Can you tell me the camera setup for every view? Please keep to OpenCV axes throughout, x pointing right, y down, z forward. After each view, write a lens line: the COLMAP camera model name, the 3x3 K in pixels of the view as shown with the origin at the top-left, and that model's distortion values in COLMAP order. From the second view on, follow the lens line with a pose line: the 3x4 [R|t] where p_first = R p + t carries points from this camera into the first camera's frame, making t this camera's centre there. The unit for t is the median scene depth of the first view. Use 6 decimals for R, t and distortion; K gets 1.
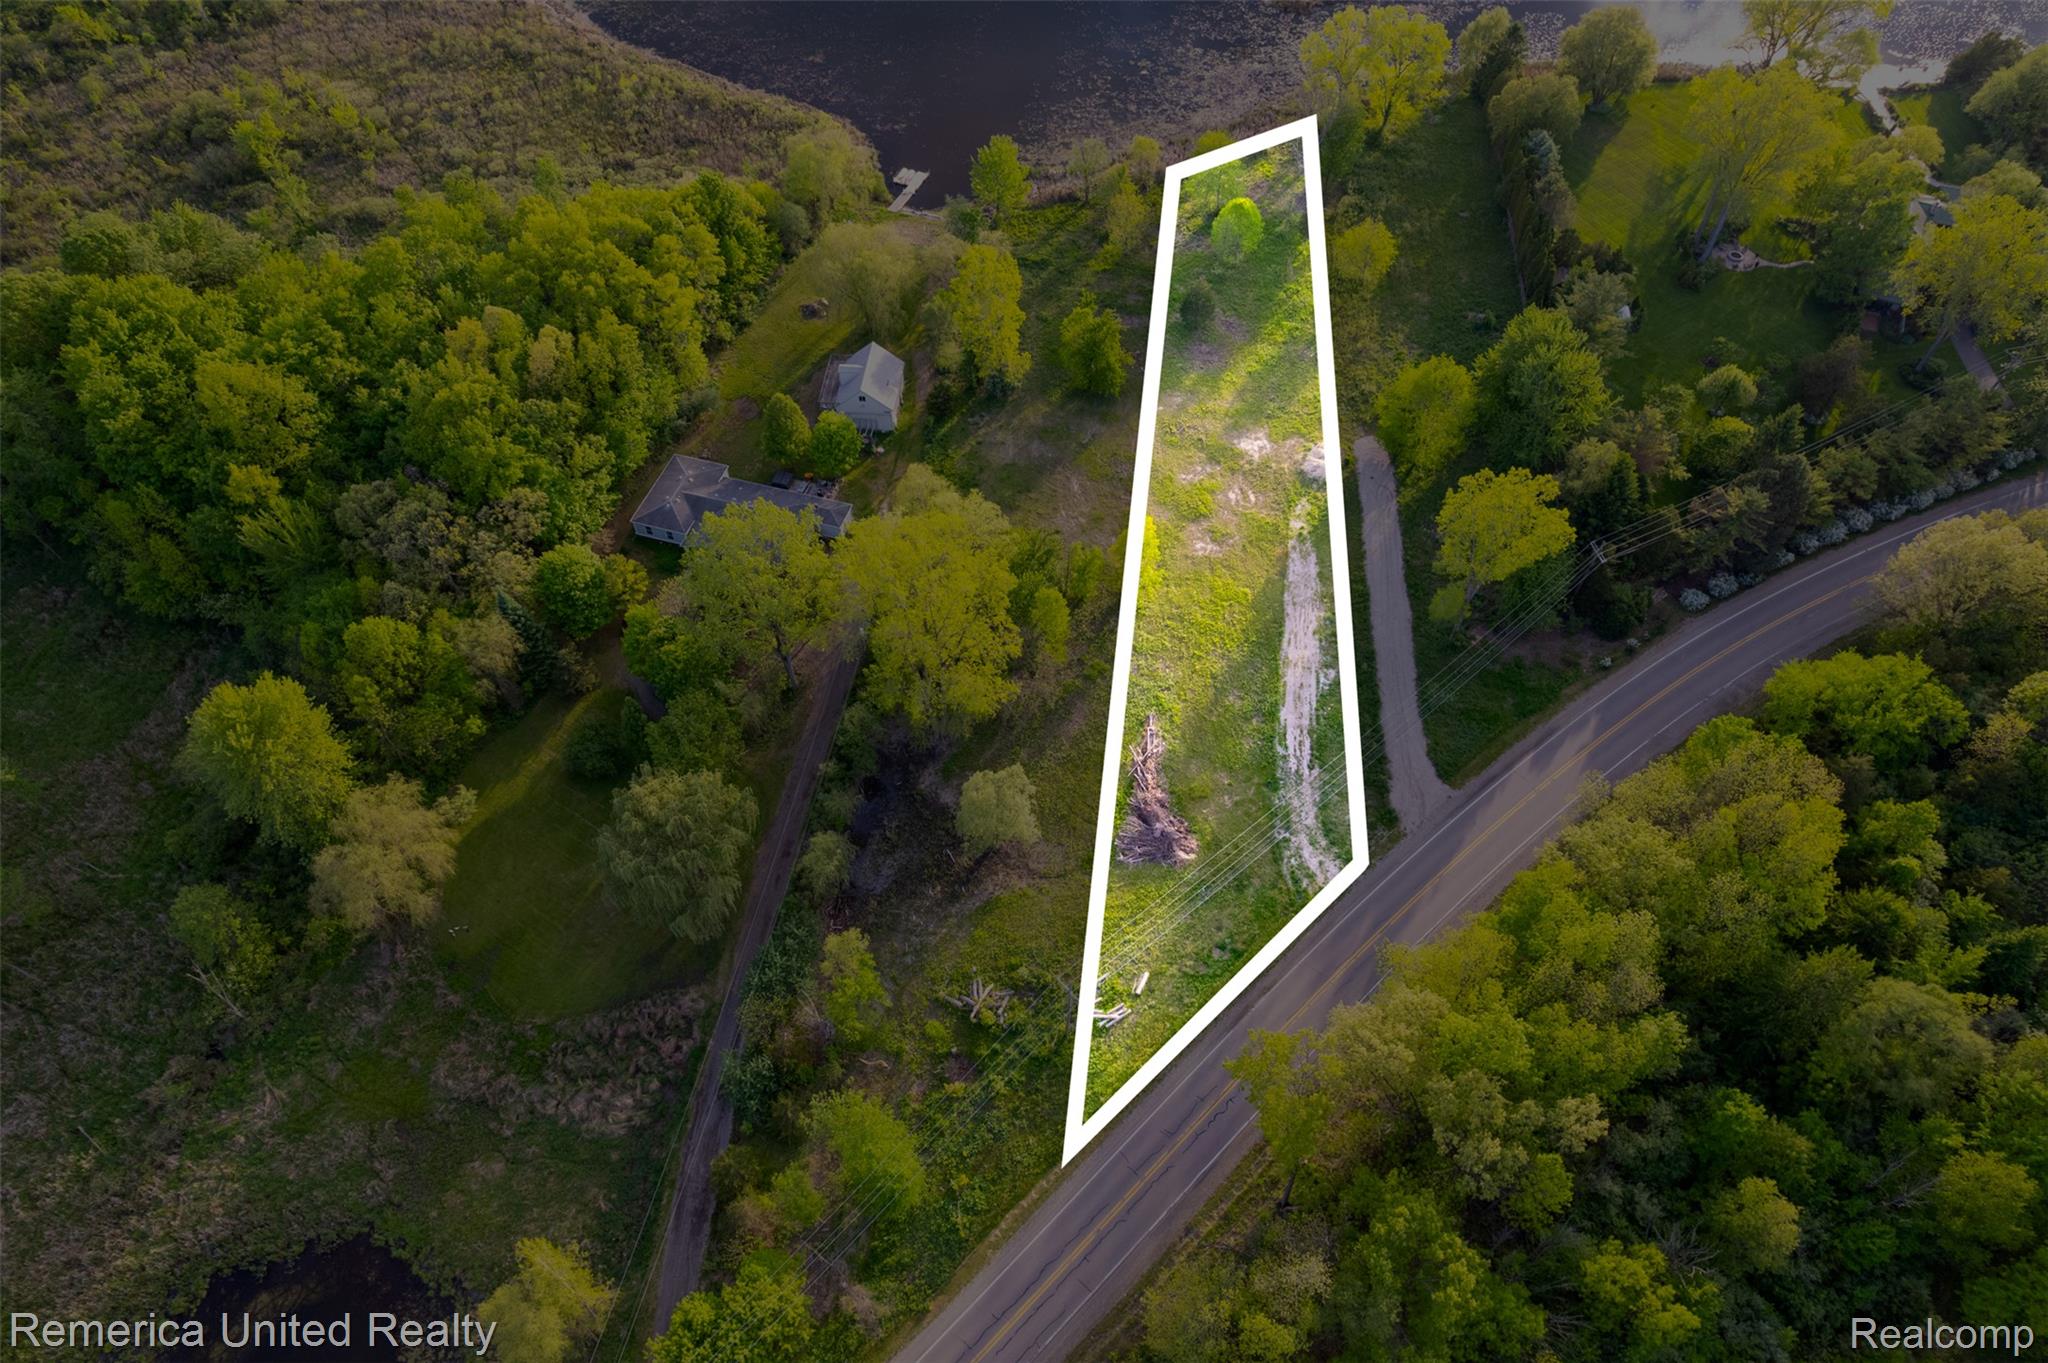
lens RADIAL K [[1305.7, 0, 1030.6], [0, 1305.7, 678.1], [0, 0, 1]] dist [-0.075439, 0.067739]
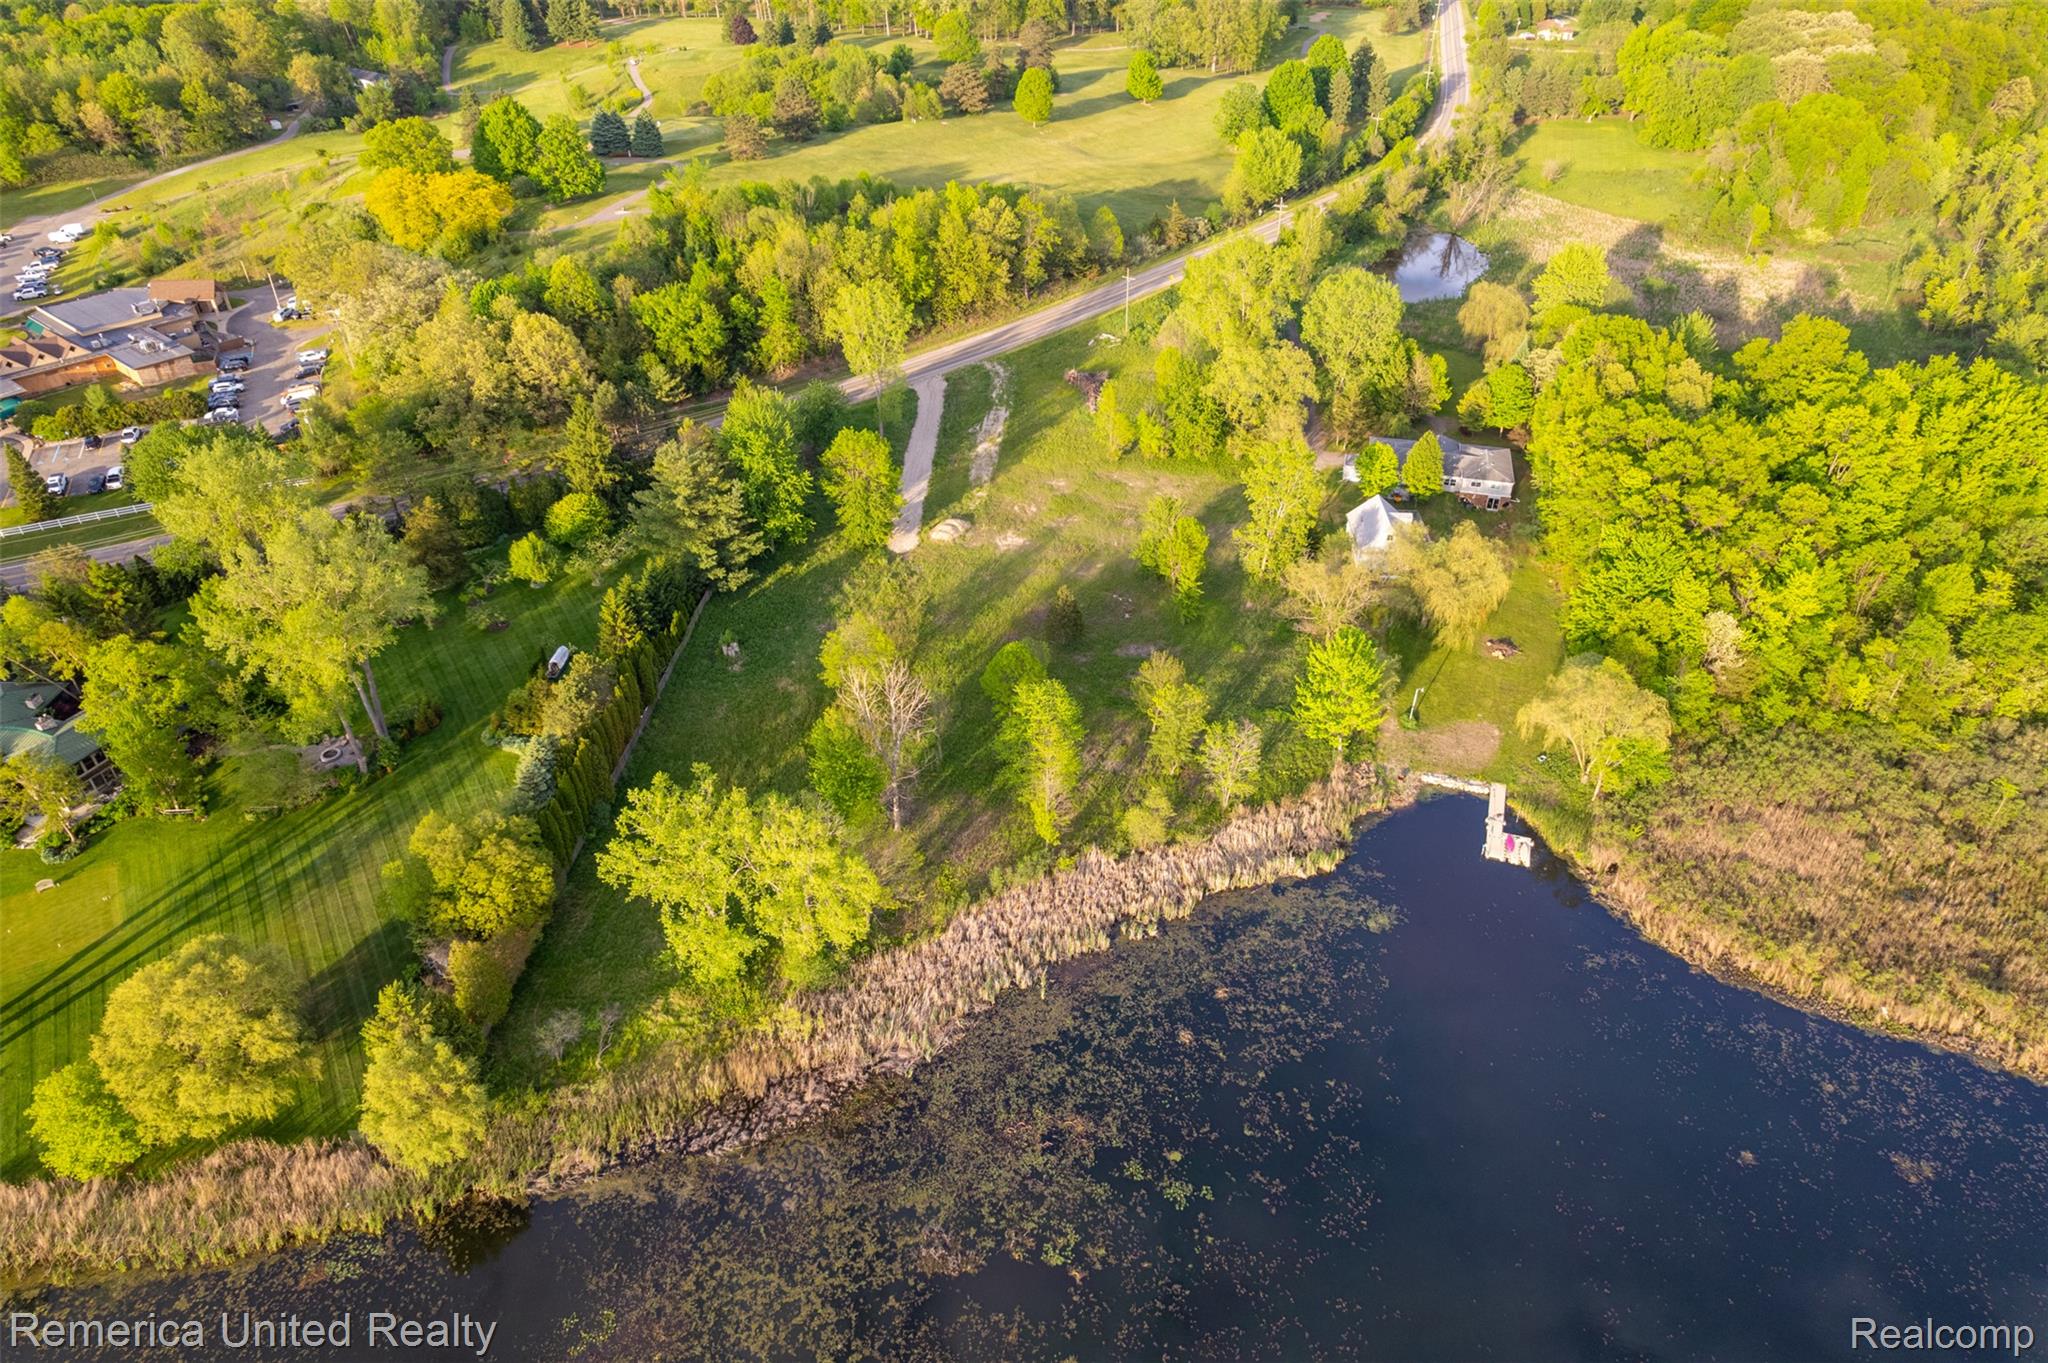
lens RADIAL K [[1305.7, 0, 1030.6], [0, 1305.7, 678.1], [0, 0, 1]] dist [-0.075439, 0.067739]
pose [[-0.998393, 0.037981, -0.042067, 0.254192], [-0.041067, 0.026739, 0.998799, -1.552379], [0.039060, 0.998921, -0.025136, 1.414440]]
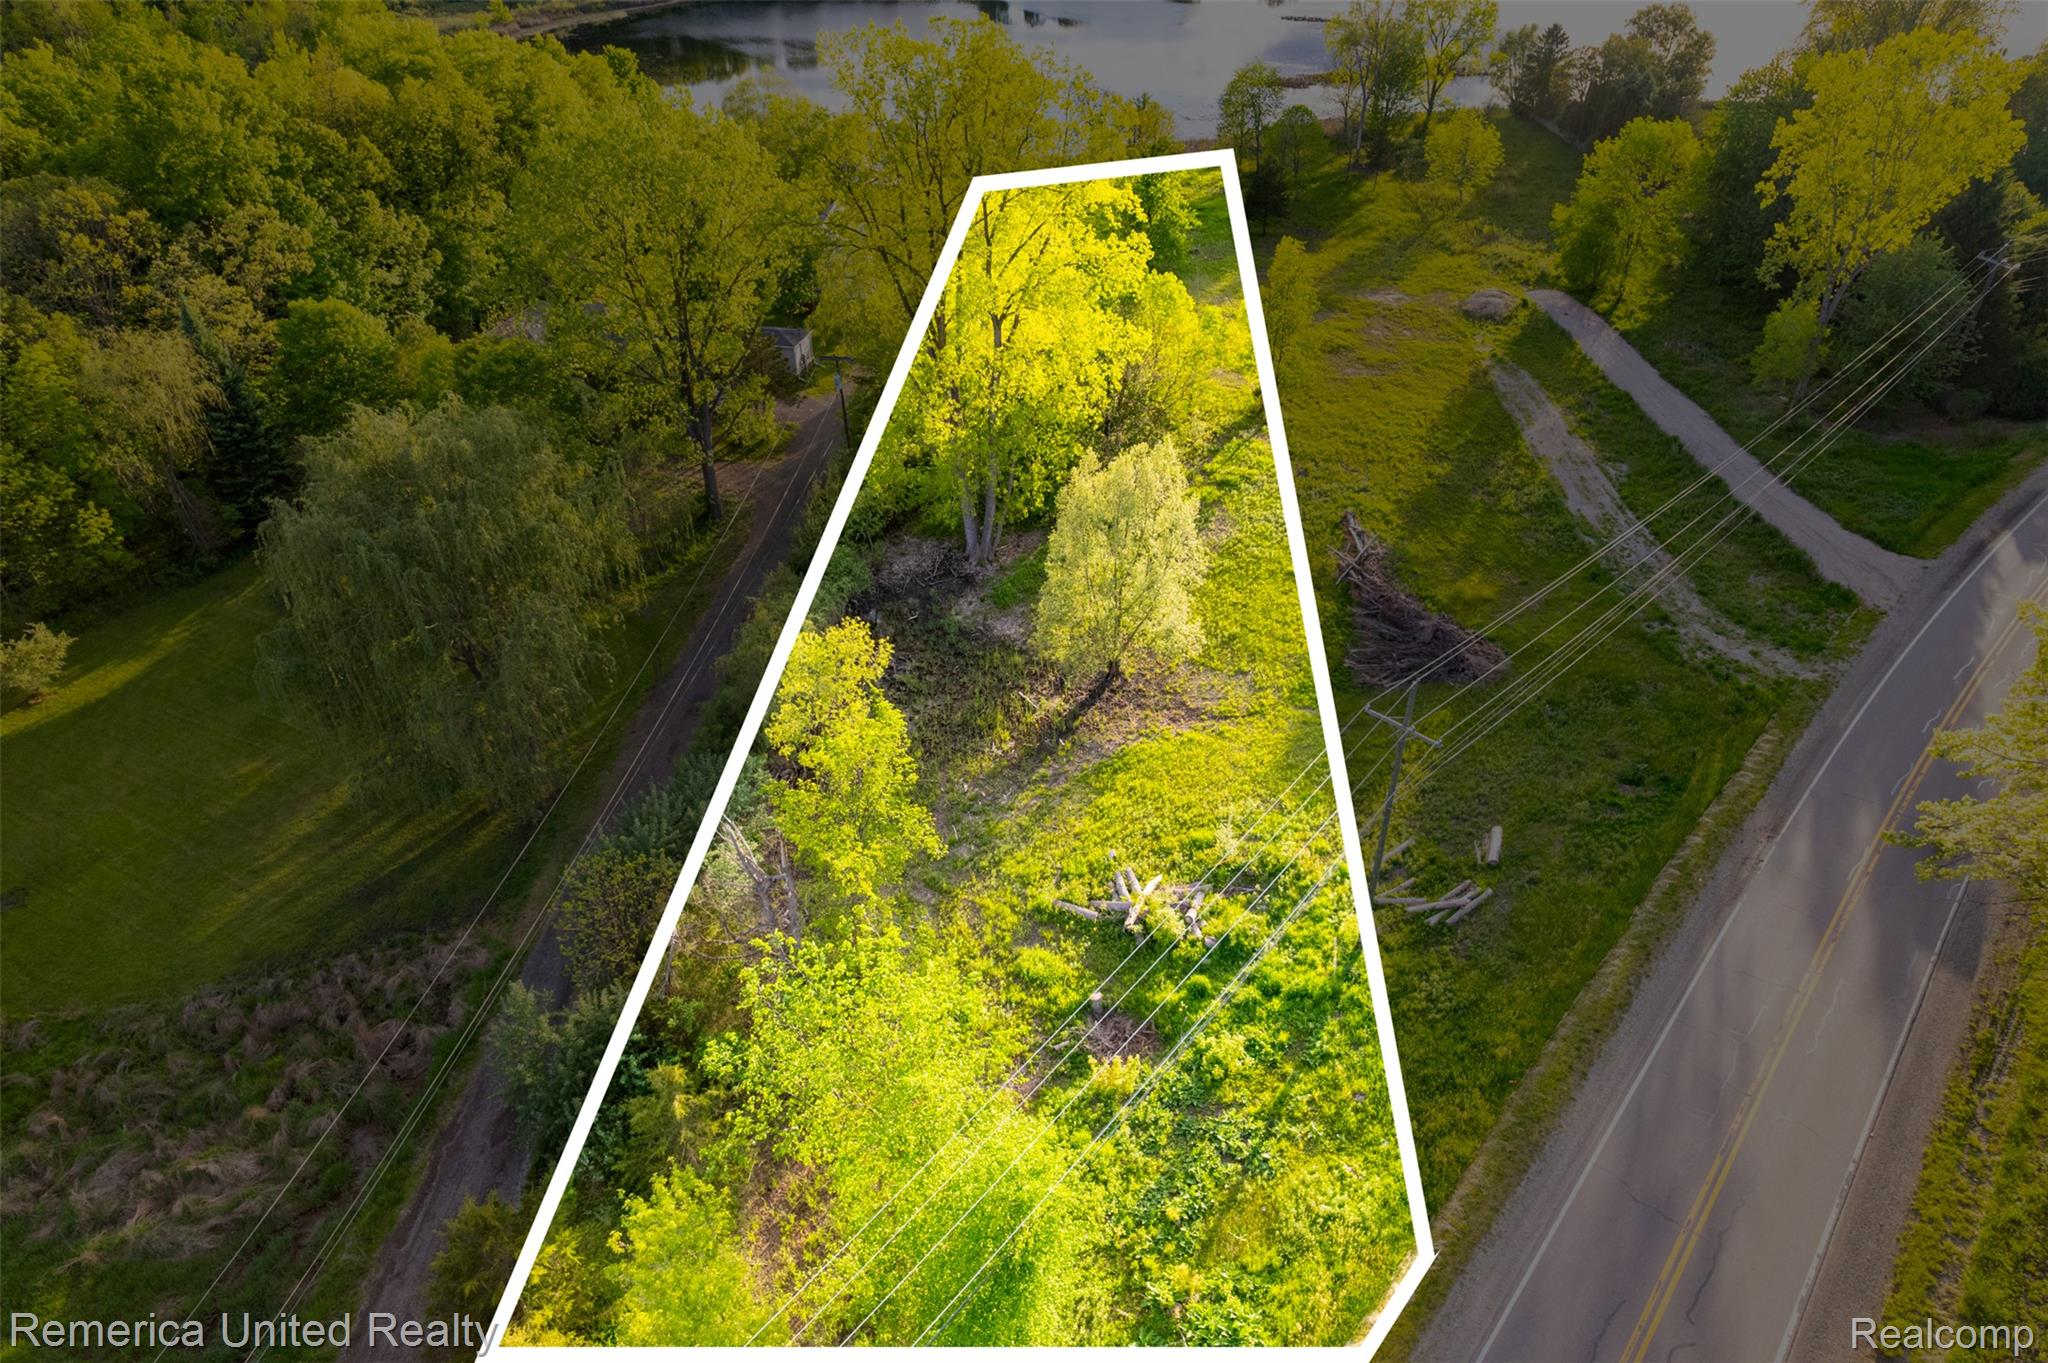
lens RADIAL K [[1305.7, 0, 1030.6], [0, 1305.7, 678.1], [0, 0, 1]] dist [-0.075439, 0.067739]
pose [[0.997202, -0.048703, 0.056704, -0.086725], [0.064885, 0.940634, -0.333162, 0.290213], [-0.037112, 0.335909, 0.941163, 0.519186]]
